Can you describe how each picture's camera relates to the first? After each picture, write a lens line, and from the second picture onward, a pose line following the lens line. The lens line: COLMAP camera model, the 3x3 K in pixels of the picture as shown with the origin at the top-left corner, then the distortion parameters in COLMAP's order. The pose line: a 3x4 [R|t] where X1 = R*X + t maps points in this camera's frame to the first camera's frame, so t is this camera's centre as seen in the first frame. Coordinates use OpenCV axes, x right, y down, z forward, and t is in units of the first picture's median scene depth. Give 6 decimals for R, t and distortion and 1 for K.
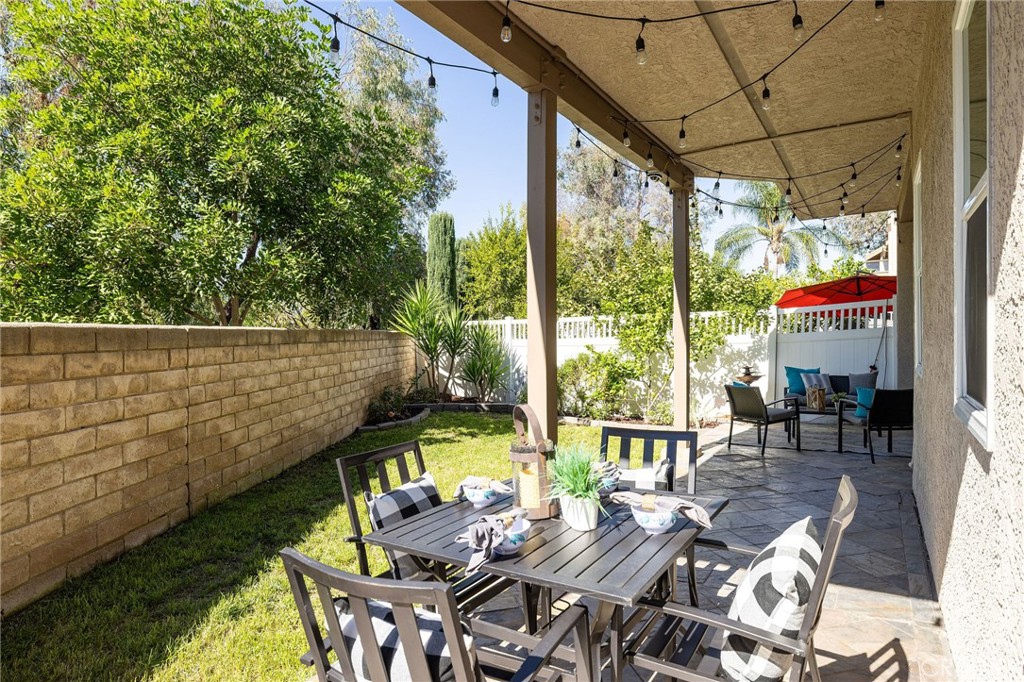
lens RADIAL K [[580.6, 0, 512.0], [0, 580.6, 341.0], [0, 0, 1]] dist [-0.001065, -0.000579]
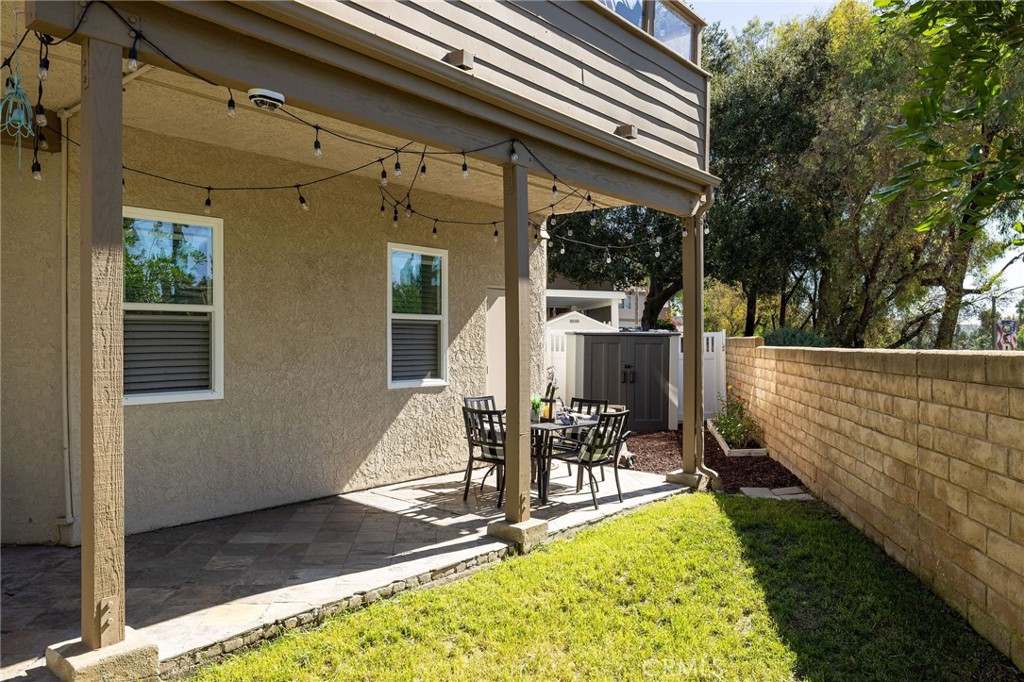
lens RADIAL K [[757.5, 0, 517.9], [0, 757.5, 339.3], [0, 0, 1]] dist [0.004963, -0.002785]
pose [[-0.993669, 0.012487, 0.111652, -0.085830], [0.013093, 0.999903, 0.004697, -0.045069], [-0.111583, 0.006129, -0.993736, 1.767716]]
